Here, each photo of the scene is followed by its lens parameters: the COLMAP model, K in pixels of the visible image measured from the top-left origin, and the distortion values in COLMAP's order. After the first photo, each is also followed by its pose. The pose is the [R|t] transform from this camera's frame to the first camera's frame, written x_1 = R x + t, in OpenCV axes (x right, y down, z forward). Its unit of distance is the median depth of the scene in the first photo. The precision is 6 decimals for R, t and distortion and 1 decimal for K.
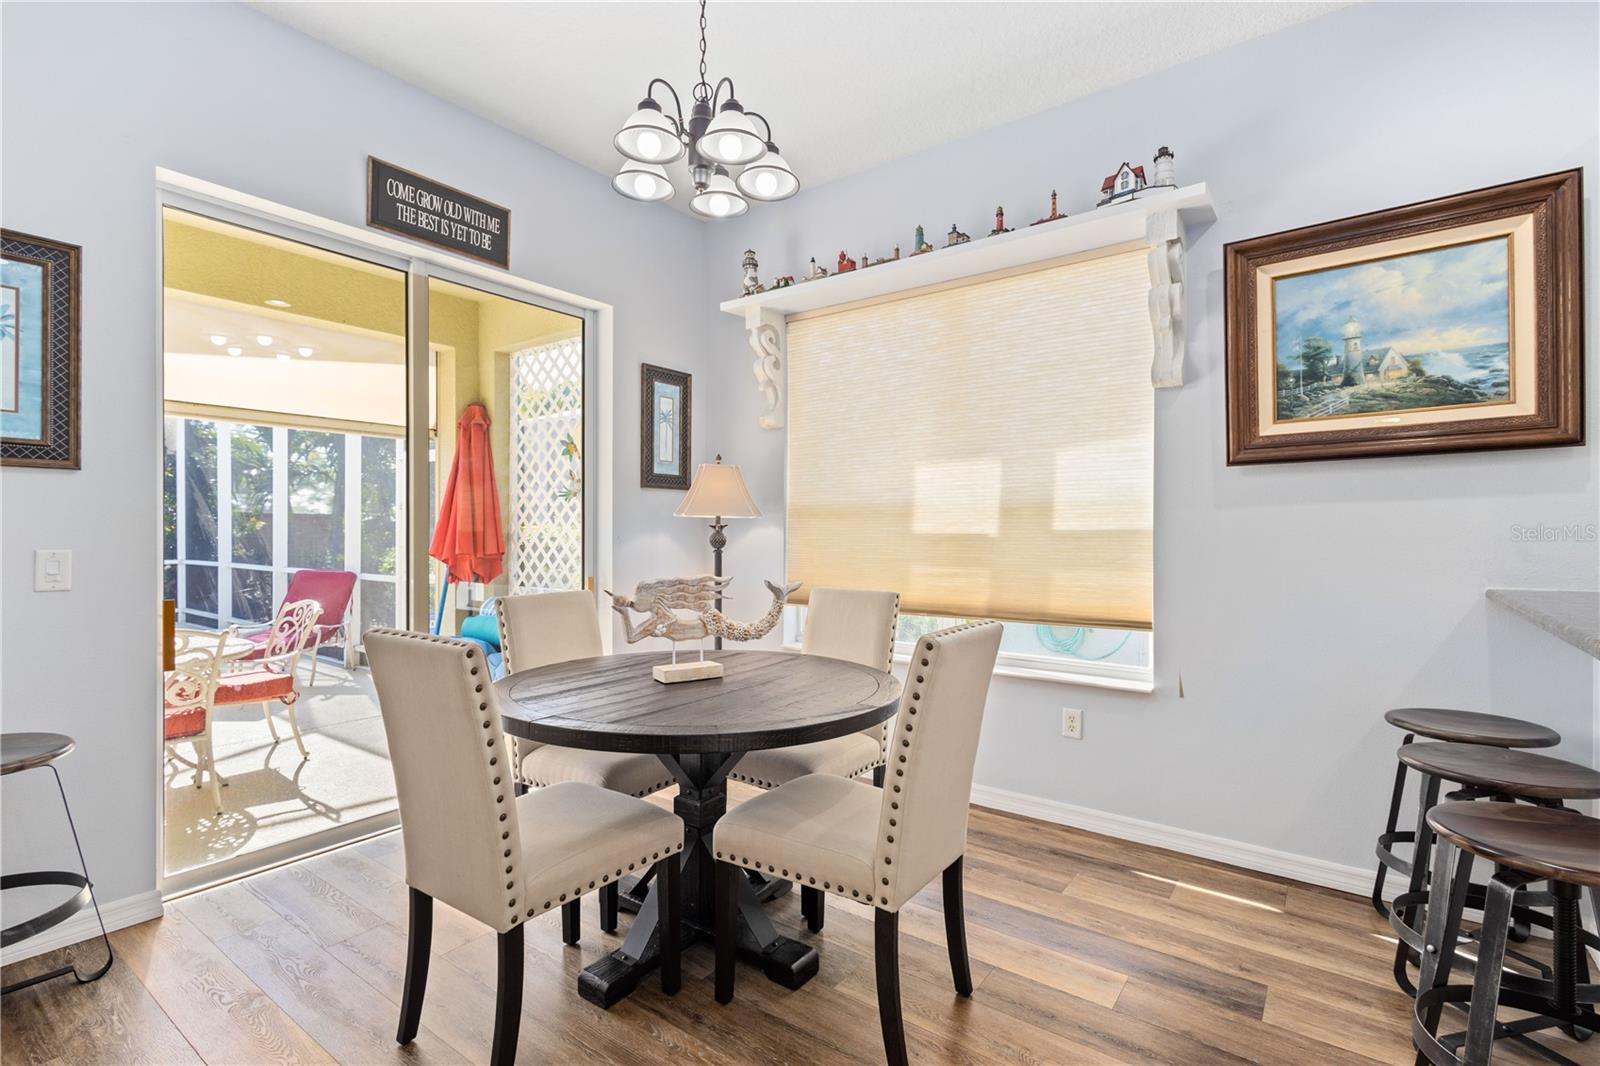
lens RADIAL K [[746.2, 0, 807.0], [0, 746.2, 534.2], [0, 0, 1]] dist [0.020810, -0.005000]
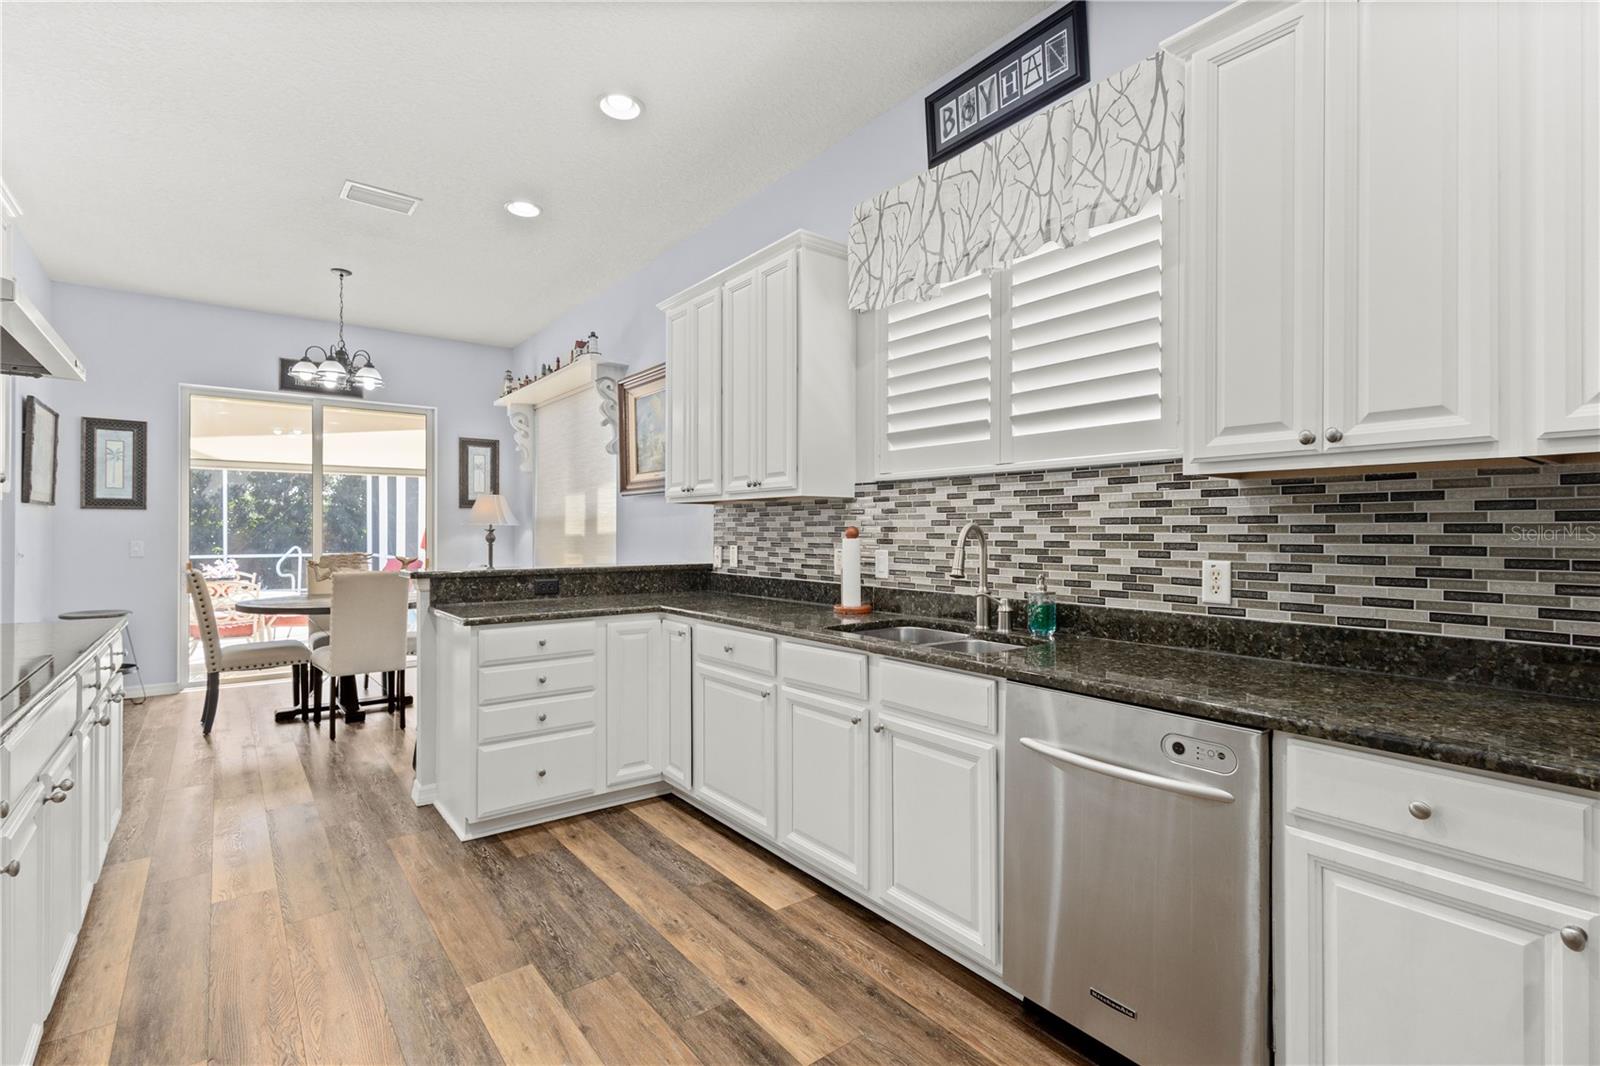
lens RADIAL K [[746.2, 0, 791.8], [0, 746.2, 522.8], [0, 0, 1]] dist [0.020810, -0.005000]
pose [[0.961574, -0.007137, -0.274453, 1.683513], [0.001725, 0.999799, -0.019955, 0.009392], [0.274541, 0.018715, 0.961393, -0.768924]]
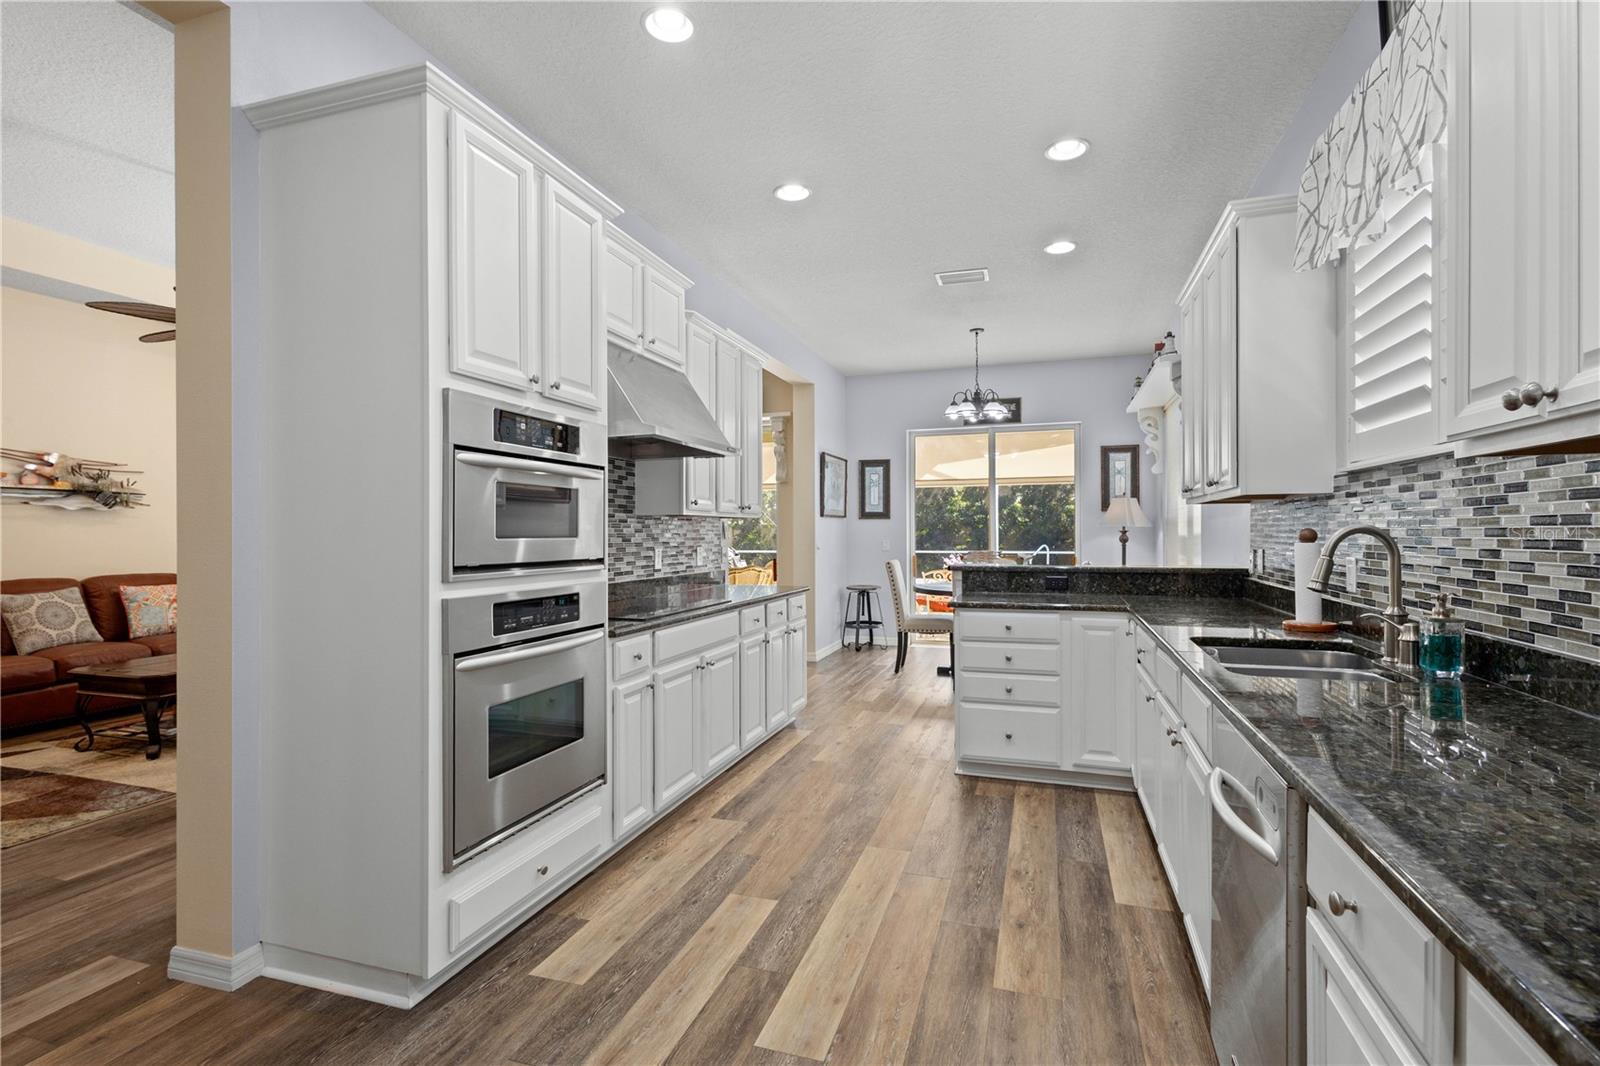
lens RADIAL K [[746.2, 0, 796.8], [0, 746.2, 523.7], [0, 0, 1]] dist [0.020810, -0.005000]
pose [[0.313885, -0.017496, -0.949300, 2.249327], [0.000081, 0.999831, -0.018400, 0.003215], [0.949461, 0.005699, 0.313833, -0.545033]]
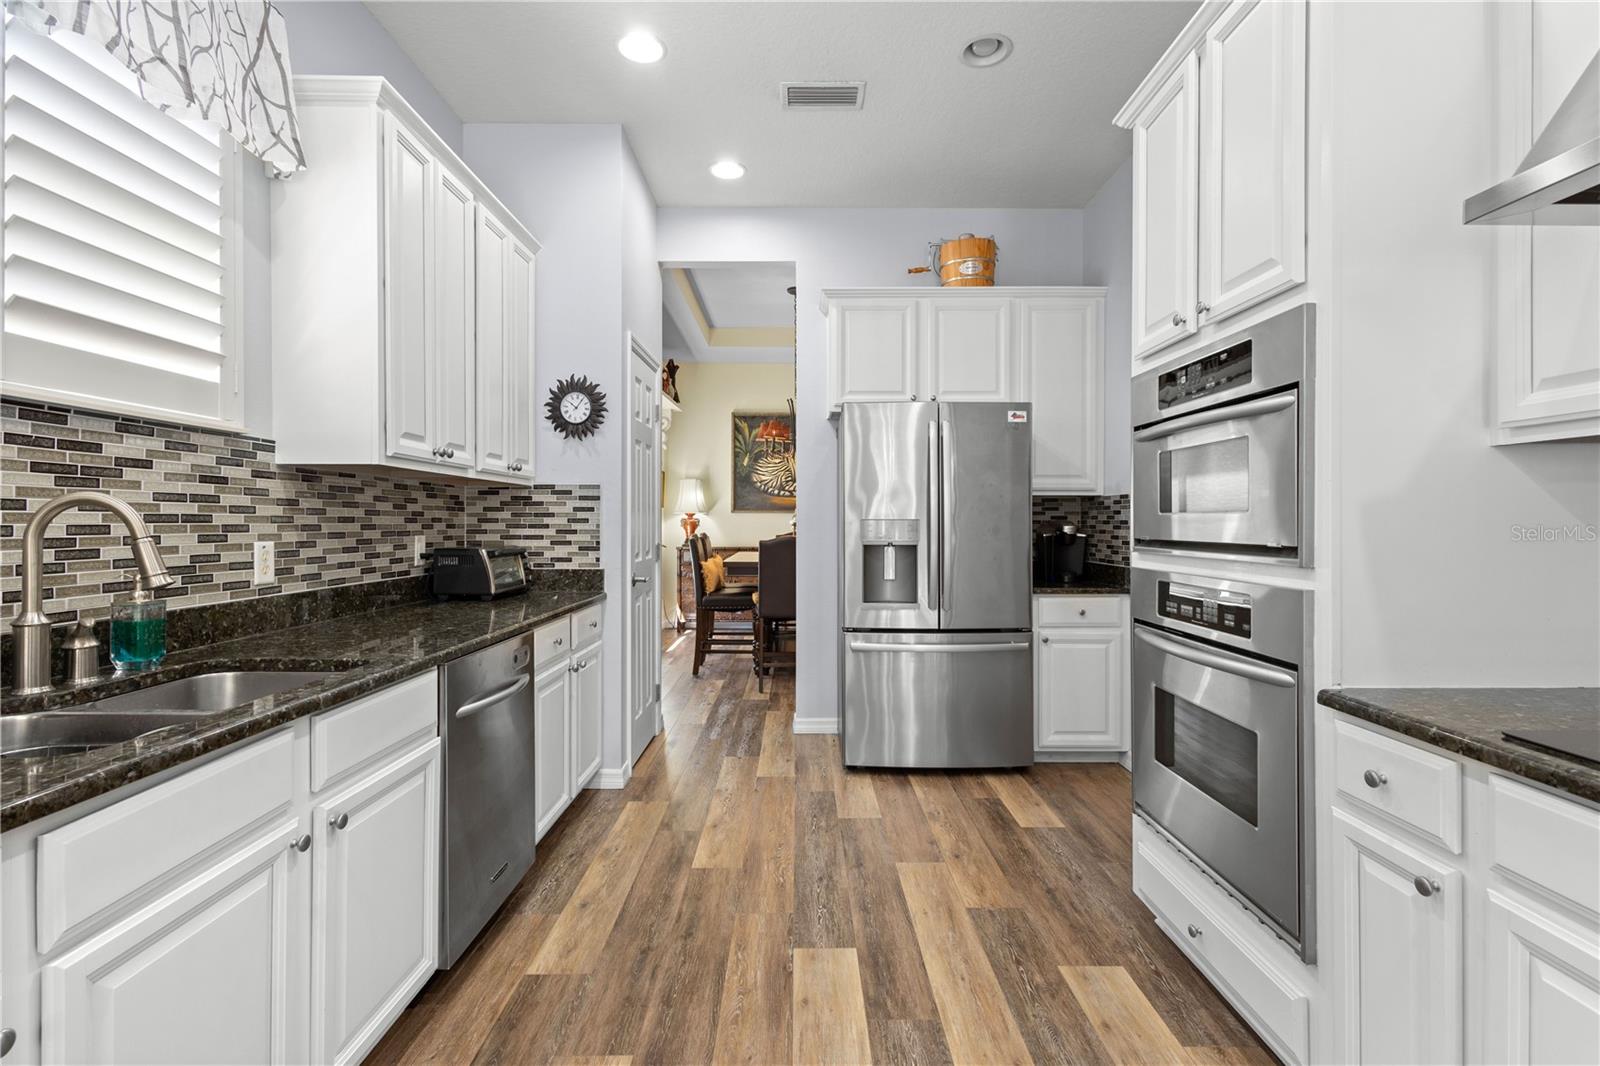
lens RADIAL K [[713.7, 0, 796.5], [0, 713.7, 523.7], [0, 0, 1]] dist [0.000928, -0.002233]
pose [[-0.604962, -0.006676, 0.796227, 0.864306], [0.001348, 0.999955, 0.009408, 0.008561], [-0.796253, 0.006765, -0.604925, 0.224710]]
